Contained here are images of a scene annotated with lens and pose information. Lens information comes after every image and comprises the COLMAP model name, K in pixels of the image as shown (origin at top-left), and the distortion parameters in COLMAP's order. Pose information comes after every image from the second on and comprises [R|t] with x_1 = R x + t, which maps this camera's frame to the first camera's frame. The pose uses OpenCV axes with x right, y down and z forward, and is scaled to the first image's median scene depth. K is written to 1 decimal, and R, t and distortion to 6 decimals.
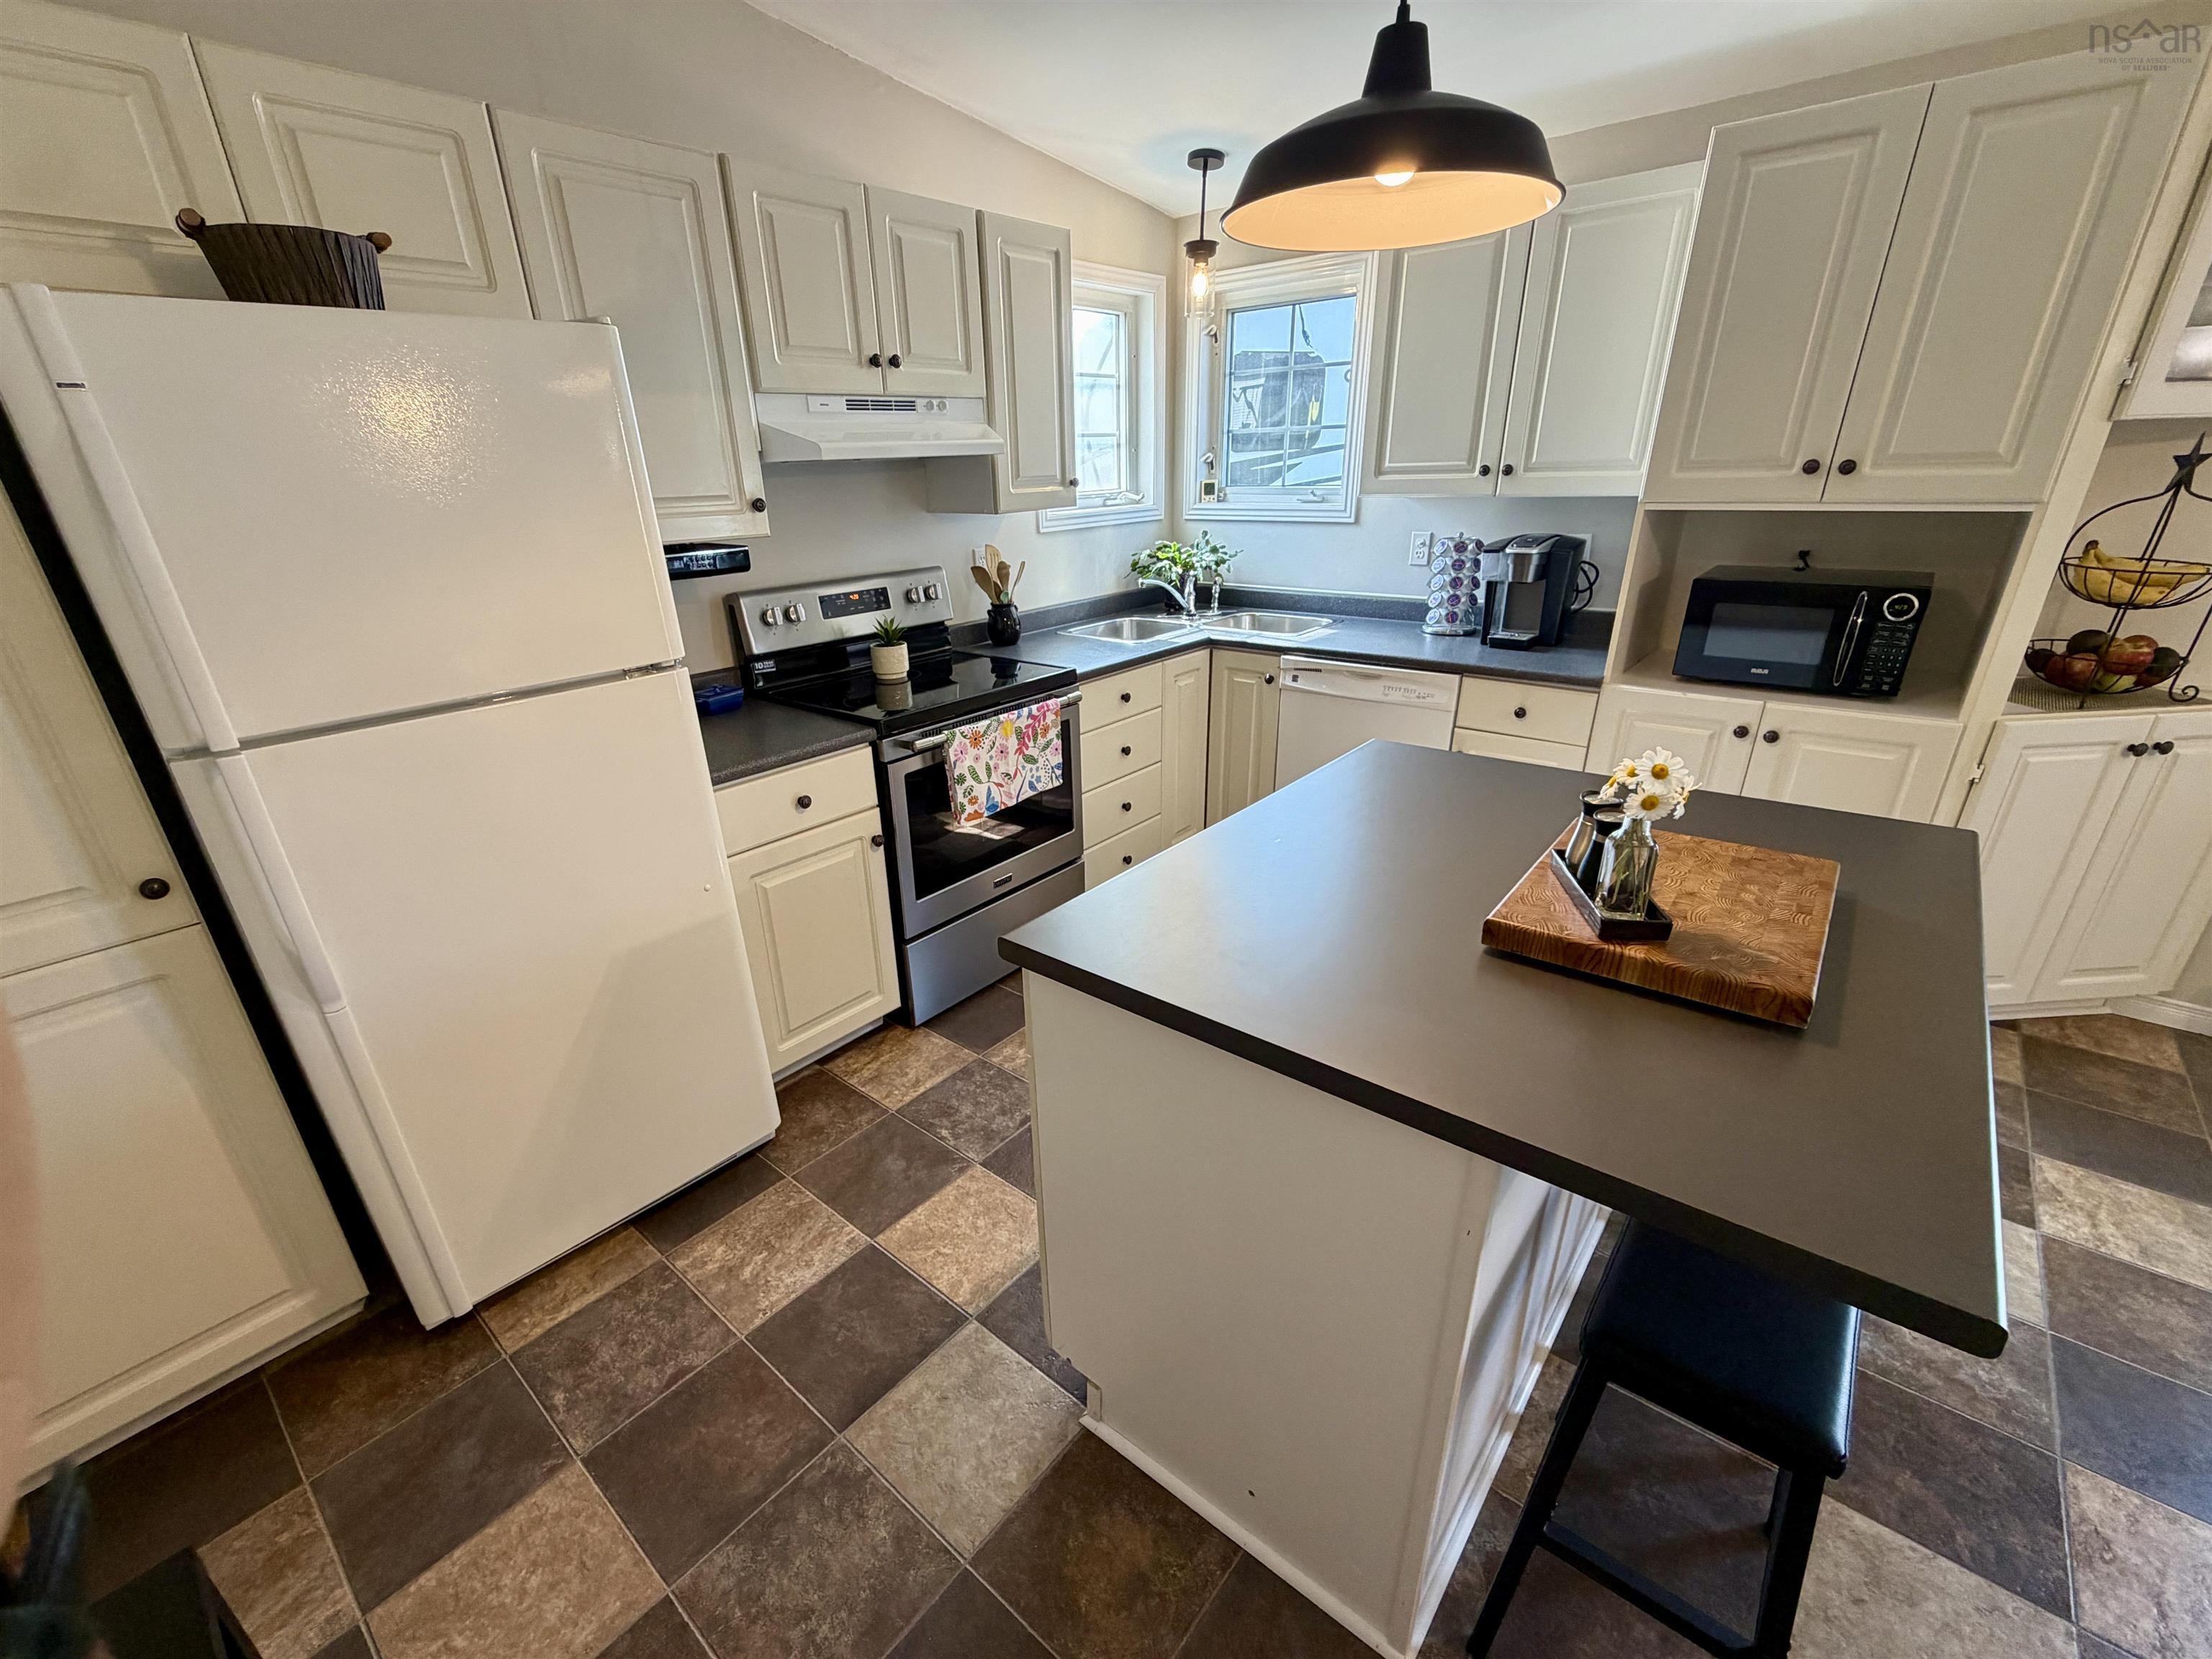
lens RADIAL K [[930.1, 0, 1074.0], [0, 930.1, 874.8], [0, 0, 1]] dist [-0.000633, 0.000226]
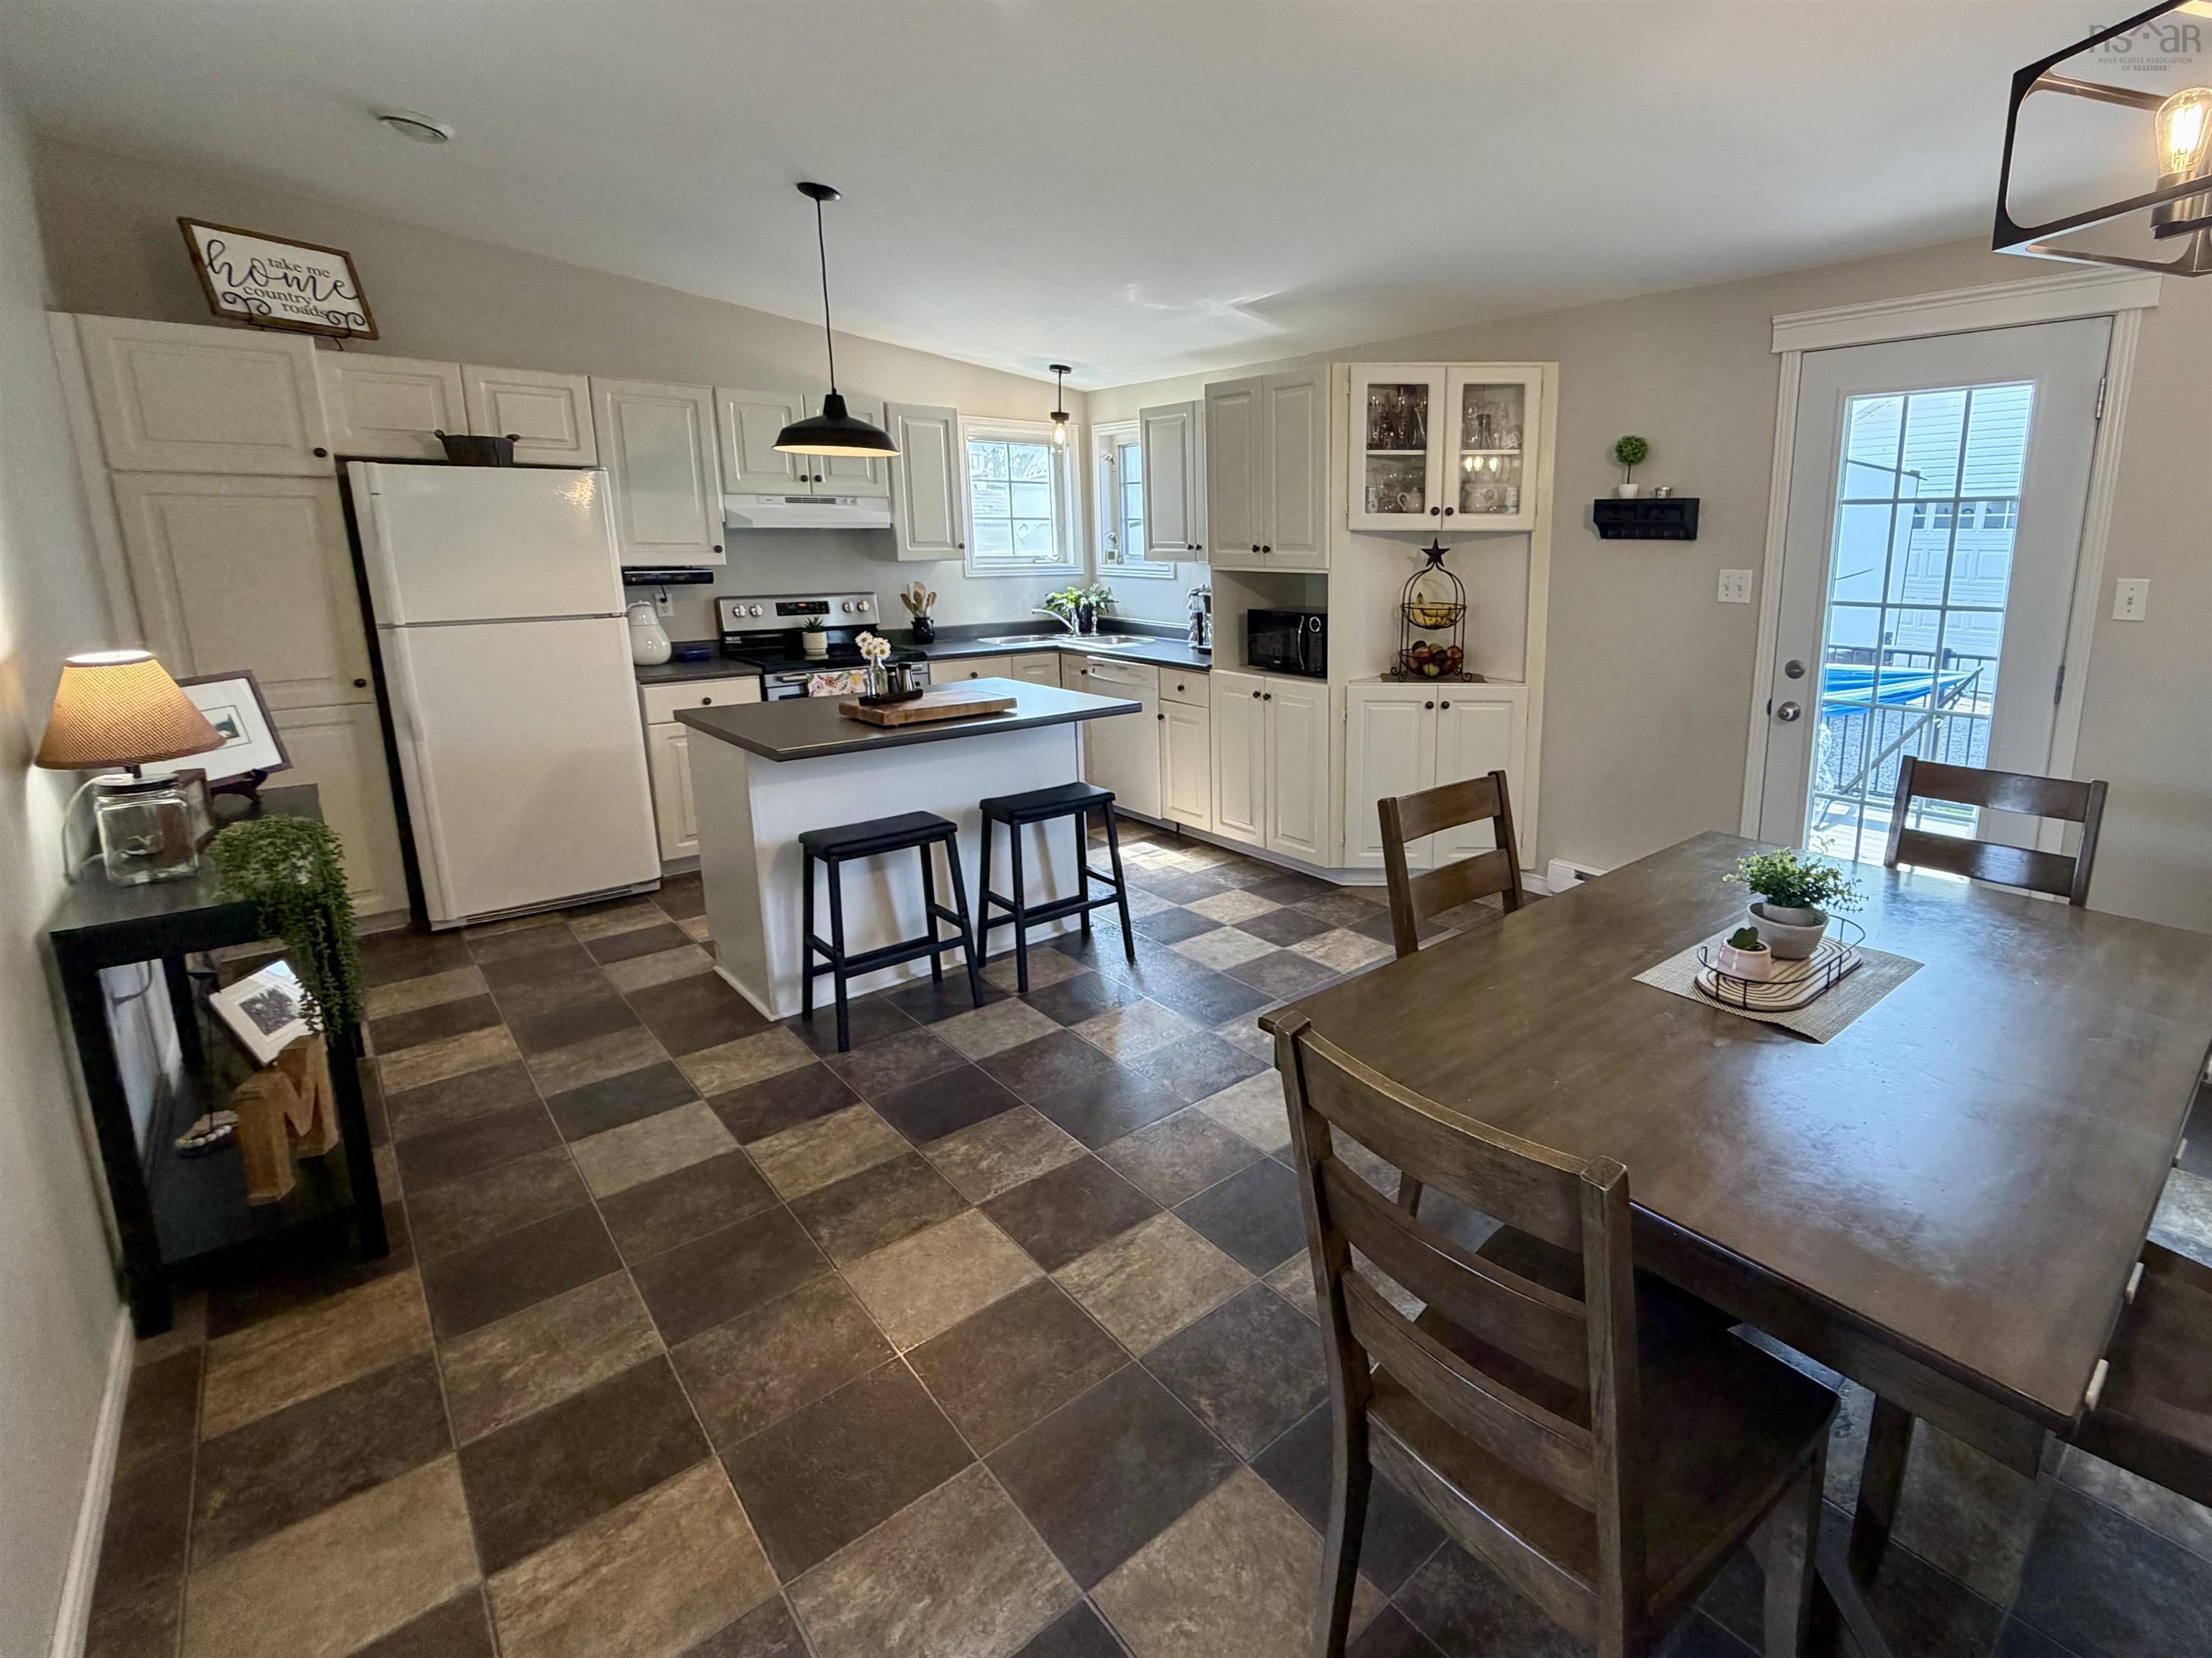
lens RADIAL K [[1046.3, 0, 1309.6], [0, 1046.3, 750.5], [0, 0, 1]] dist [-0.002800, -0.000187]
pose [[0.995964, 0.049212, -0.075064, 0.944486], [-0.064292, 0.974712, -0.214018, 0.341188], [0.062634, 0.217980, 0.973941, -0.814264]]
